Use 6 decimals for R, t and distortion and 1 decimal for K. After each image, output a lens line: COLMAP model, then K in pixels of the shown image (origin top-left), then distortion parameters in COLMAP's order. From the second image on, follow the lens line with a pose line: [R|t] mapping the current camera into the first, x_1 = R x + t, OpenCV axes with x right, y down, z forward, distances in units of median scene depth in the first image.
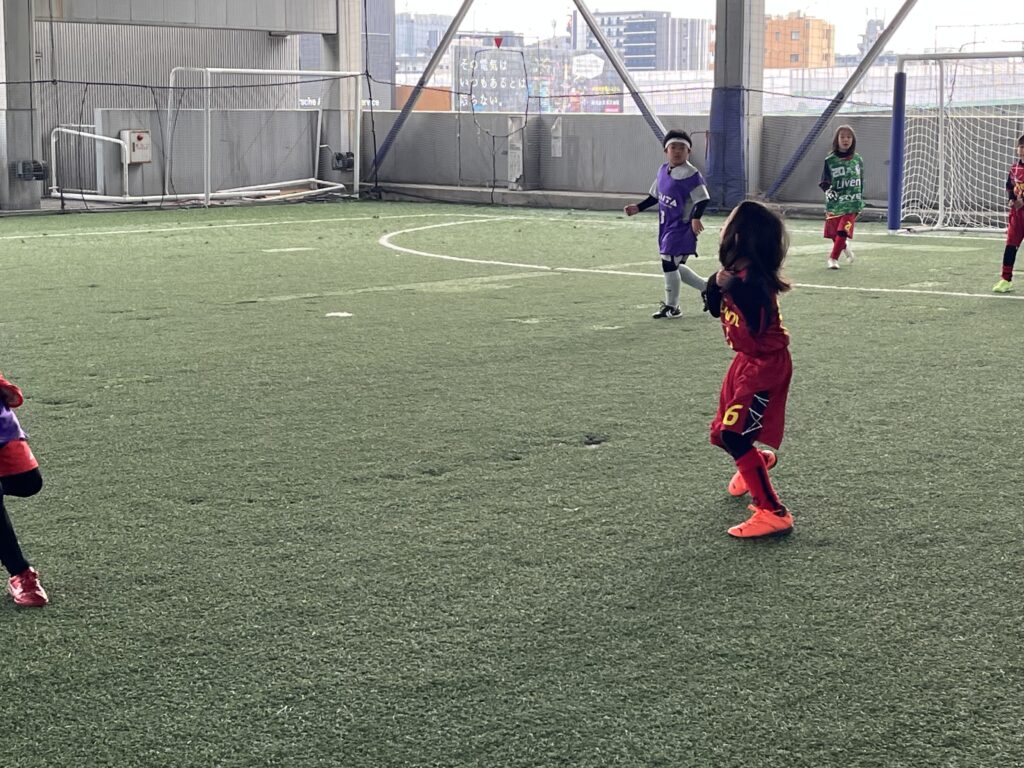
lens RADIAL K [[1911.1, 0, 566.5], [0, 1911.1, 383.8], [0, 0, 1]] dist [0.175681, -0.248142]
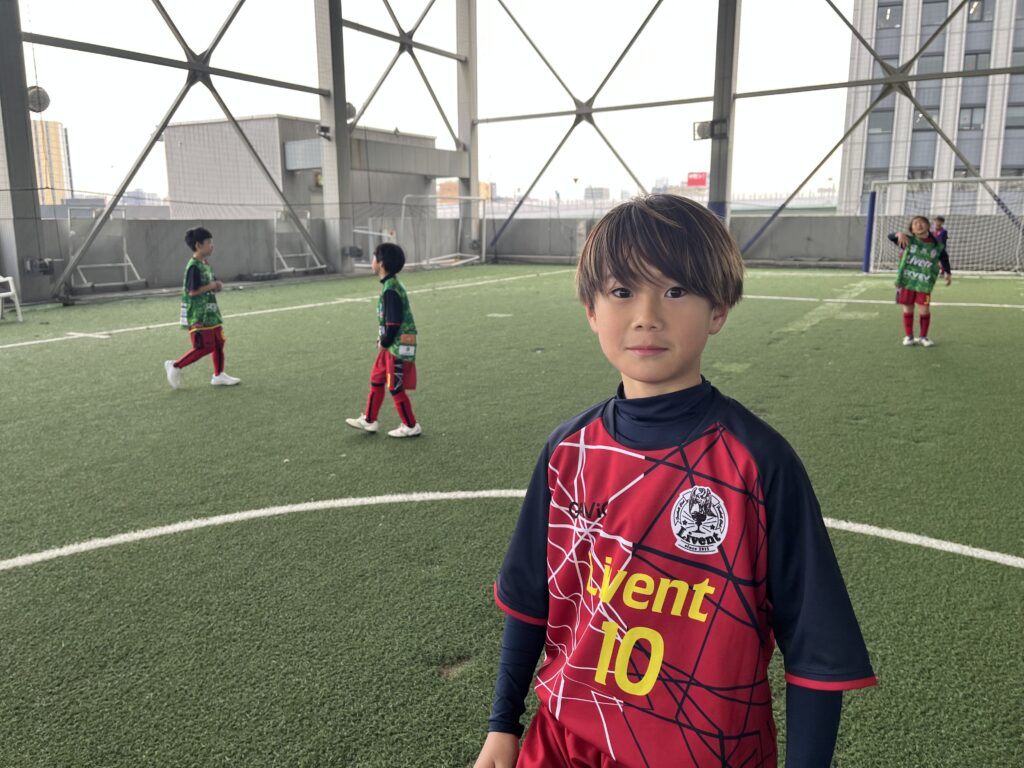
lens RADIAL K [[792.1, 0, 512.0], [0, 792.1, 384.0], [0, 0, 1]] dist [0.027257, -0.004324]
pose [[0.979750, -0.050932, 0.193639, -0.287924], [0.038919, 0.997103, 0.065345, -0.029020], [-0.196407, -0.056486, 0.978894, 0.231303]]
